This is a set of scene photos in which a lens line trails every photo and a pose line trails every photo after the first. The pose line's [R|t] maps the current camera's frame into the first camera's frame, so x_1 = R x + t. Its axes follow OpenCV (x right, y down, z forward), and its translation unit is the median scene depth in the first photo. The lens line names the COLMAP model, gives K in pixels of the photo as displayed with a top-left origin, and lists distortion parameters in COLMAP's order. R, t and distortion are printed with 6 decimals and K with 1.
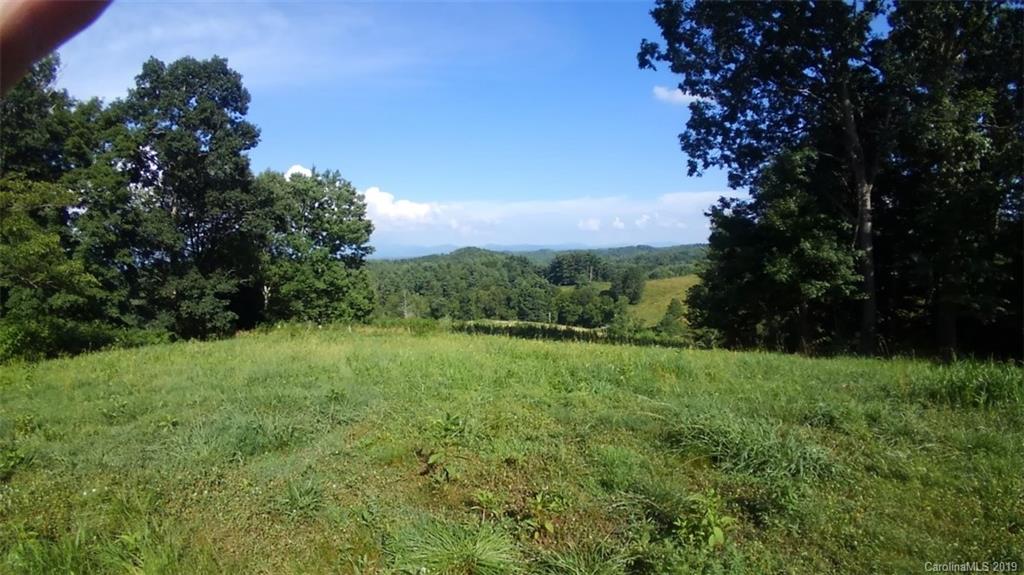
lens RADIAL K [[467.5, 0, 509.3], [0, 467.5, 281.9], [0, 0, 1]] dist [-0.208515, 0.036583]
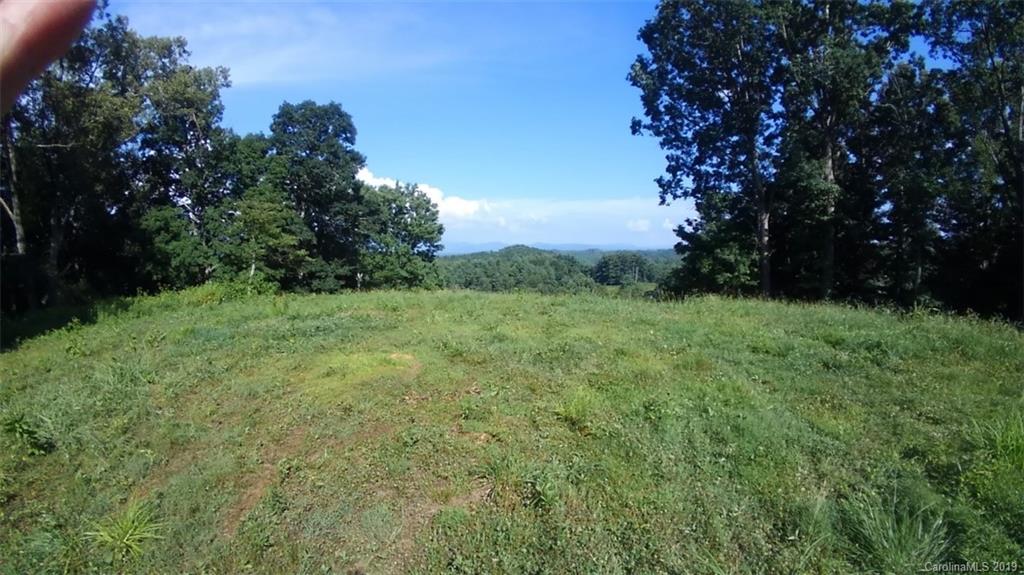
lens RADIAL K [[467.5, 0, 509.3], [0, 467.5, 281.9], [0, 0, 1]] dist [-0.208515, 0.036583]
pose [[0.994361, 0.028074, -0.102268, 0.020060], [-0.027720, 0.999604, 0.004887, 0.015367], [0.102365, -0.002025, 0.994745, -0.272265]]
